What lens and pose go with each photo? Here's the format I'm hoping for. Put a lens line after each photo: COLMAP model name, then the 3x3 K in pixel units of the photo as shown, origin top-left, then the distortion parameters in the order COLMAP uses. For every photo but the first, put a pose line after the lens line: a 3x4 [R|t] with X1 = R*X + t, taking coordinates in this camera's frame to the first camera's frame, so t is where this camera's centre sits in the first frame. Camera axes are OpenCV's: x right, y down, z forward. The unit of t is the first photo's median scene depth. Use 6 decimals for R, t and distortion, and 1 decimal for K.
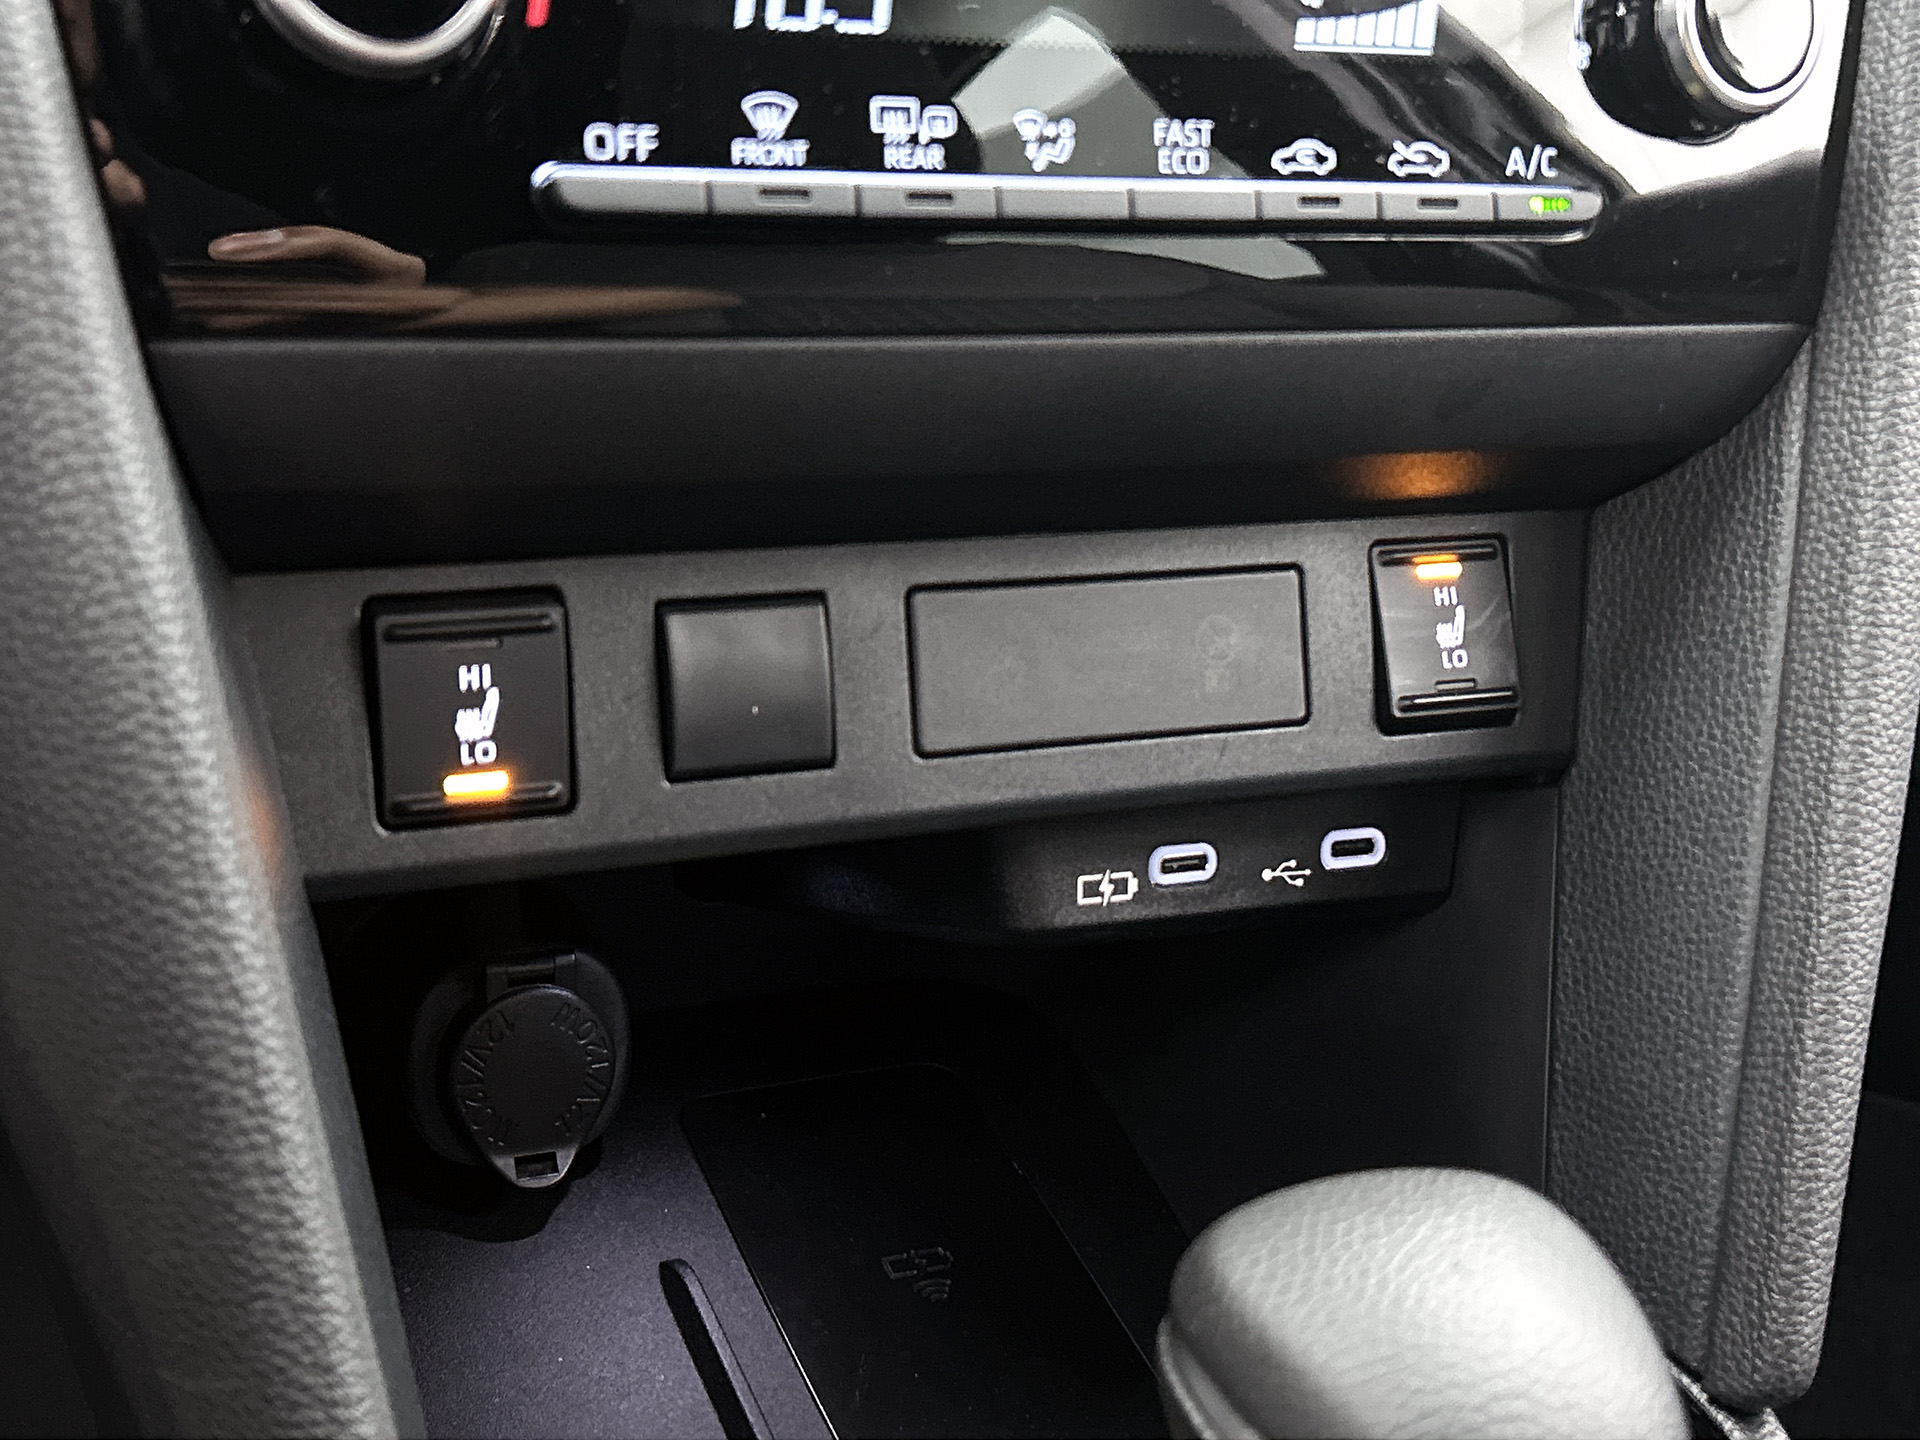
lens RADIAL K [[2506.4, 0, 960.0], [0, 2506.4, 720.0], [0, 0, 1]] dist [0.136469, -0.458640]
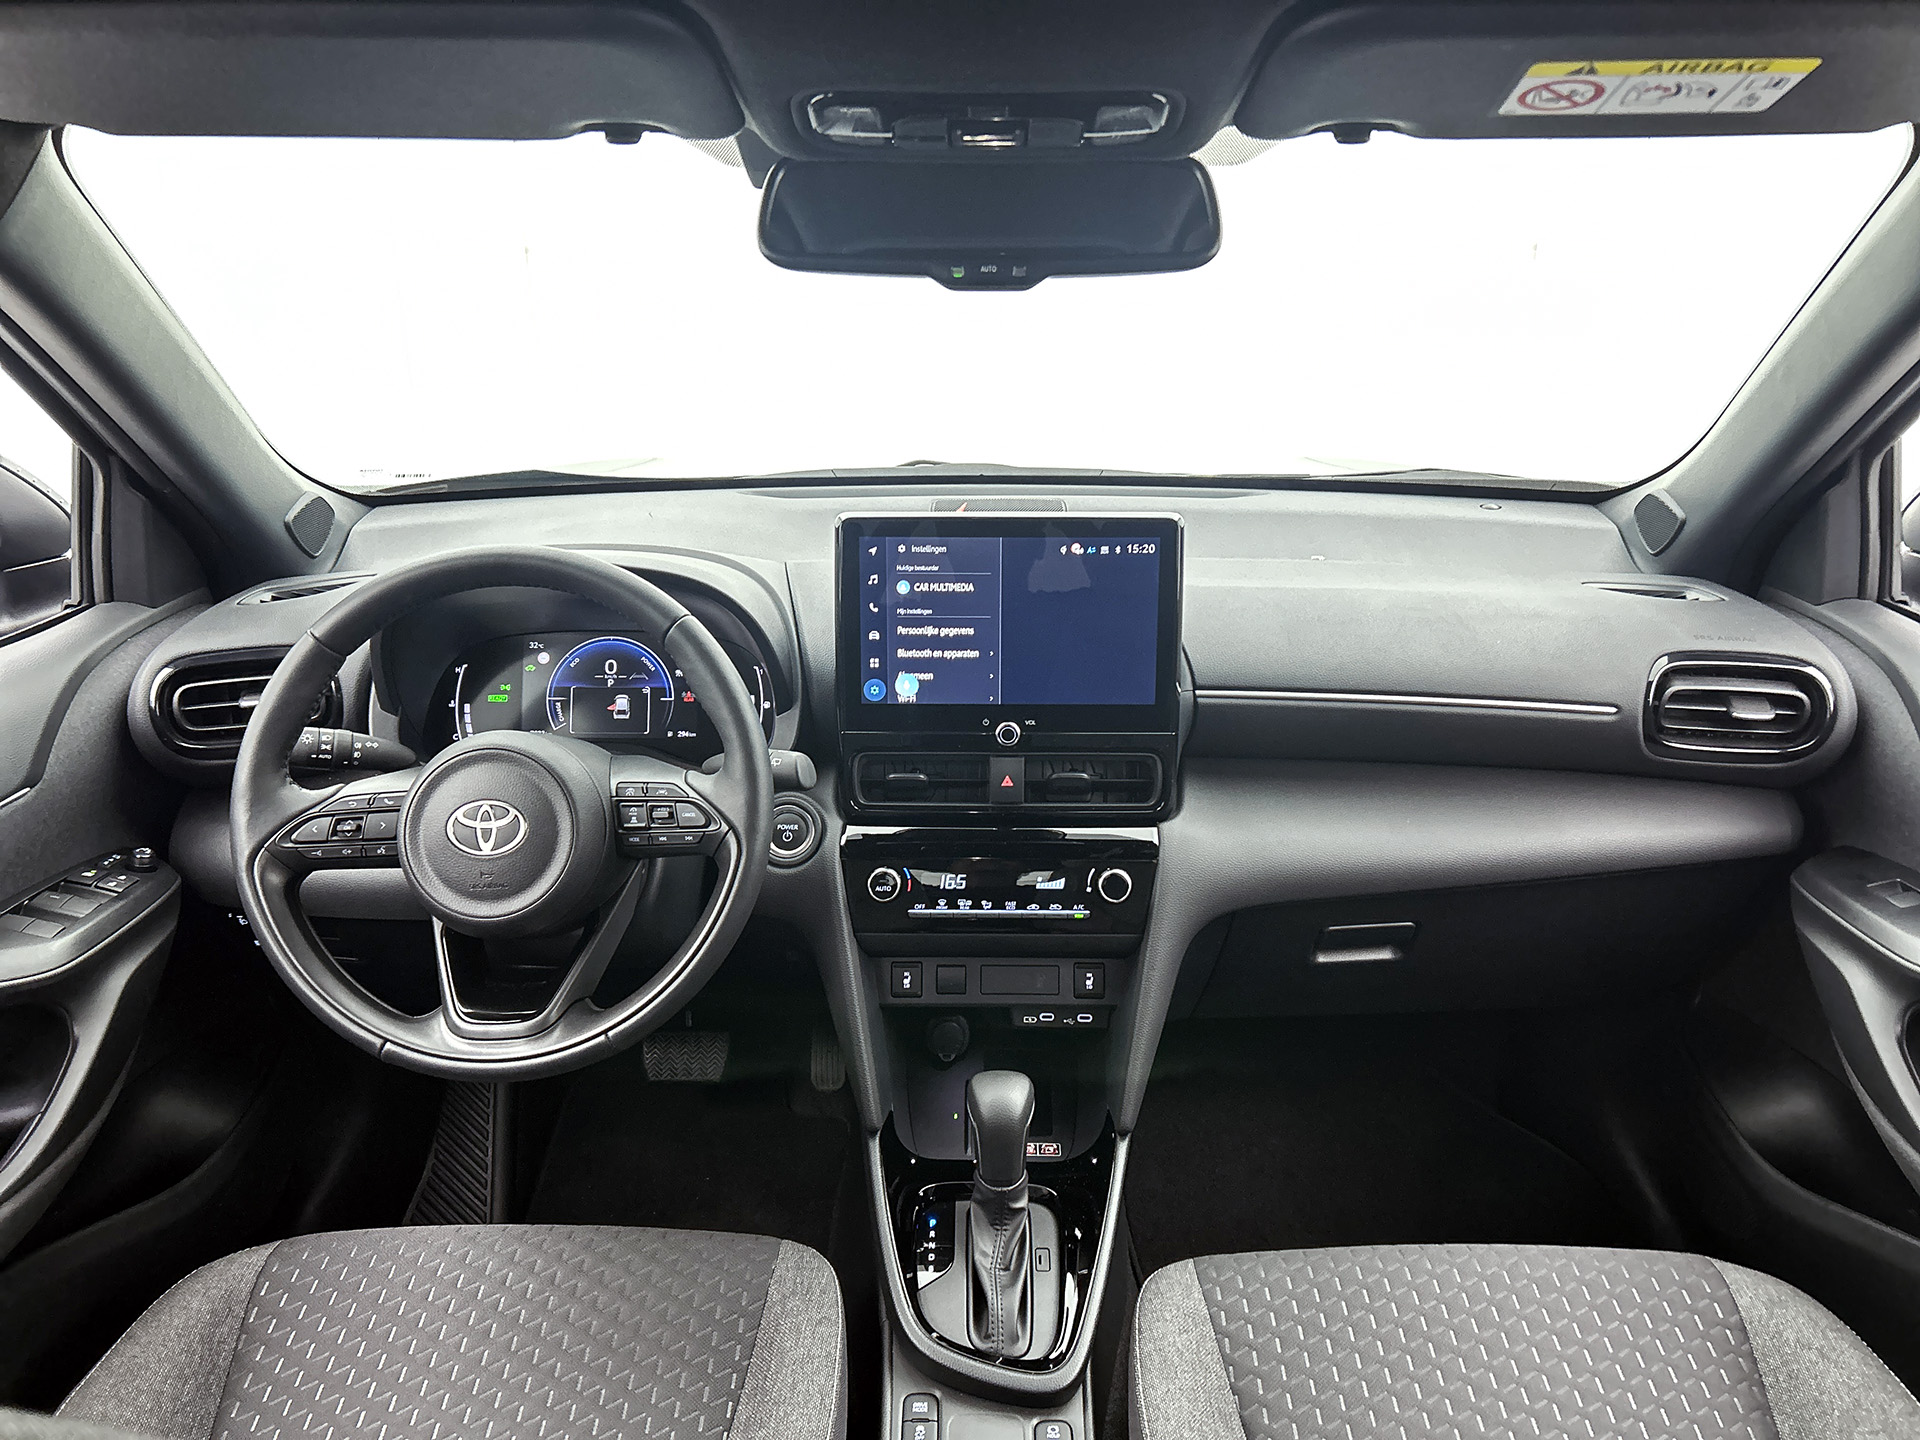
lens RADIAL K [[1478.1, 0, 954.6], [0, 1478.1, 716.2], [0, 0, 1]] dist [0.128689, -0.311849]
pose [[0.896578, 0.048701, -0.440199, 1.373102], [-0.082246, 0.994955, -0.057439, -0.412156], [0.435181, 0.087704, 0.896061, -2.134971]]
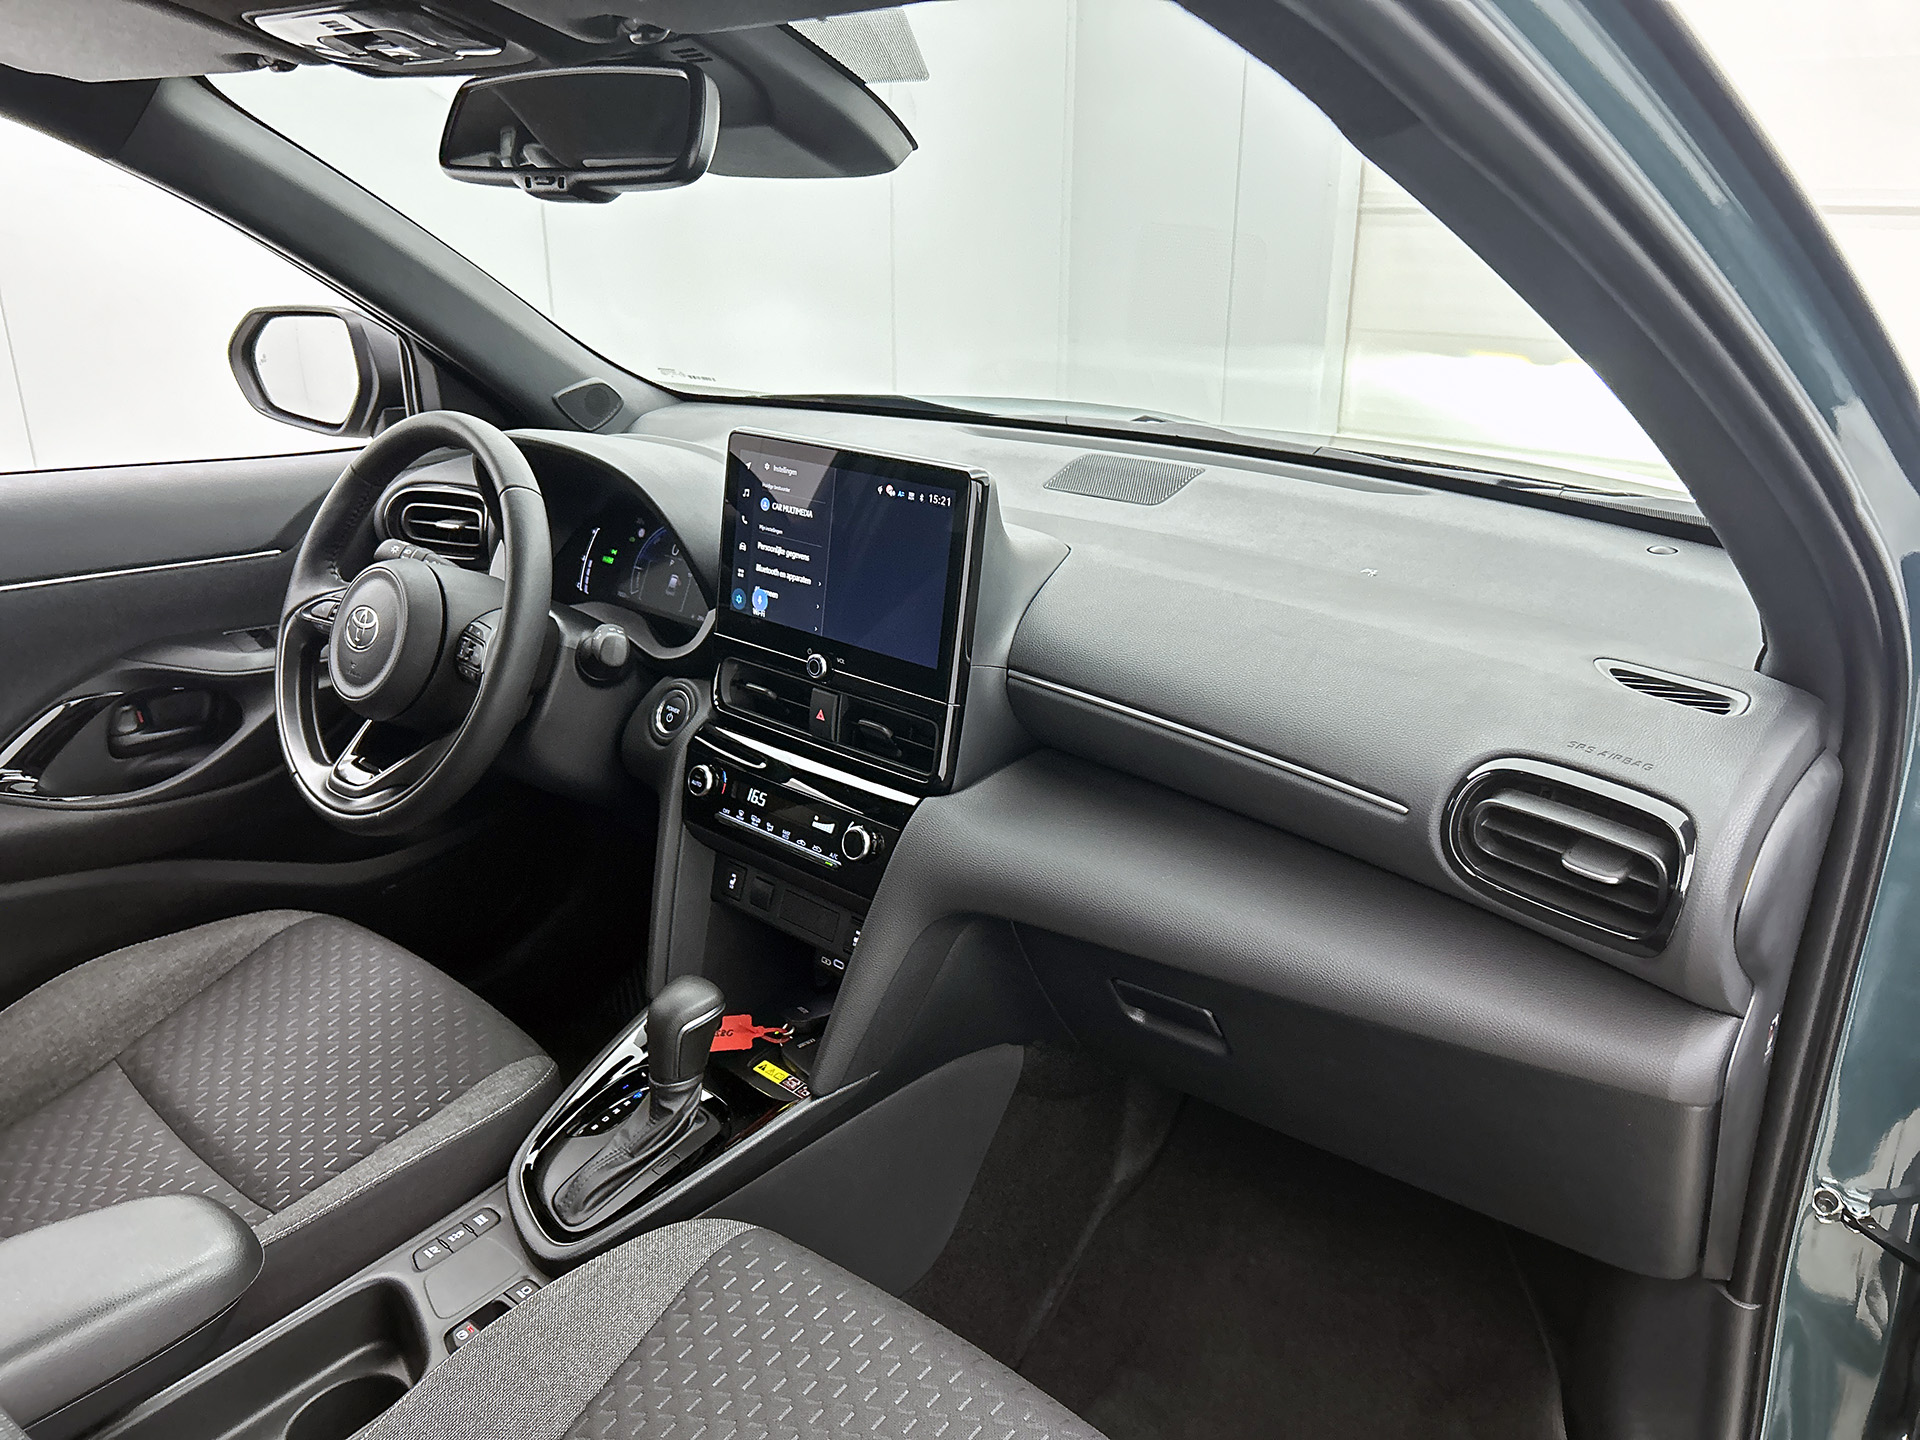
lens RADIAL K [[1471.6, 0, 966.8], [0, 1471.6, 691.3], [0, 0, 1]] dist [0.030239, -0.001251]
pose [[0.397665, 0.210475, -0.893064, 3.042854], [-0.318177, 0.944570, 0.080935, -0.878857], [0.860596, 0.251967, 0.442591, -0.302320]]
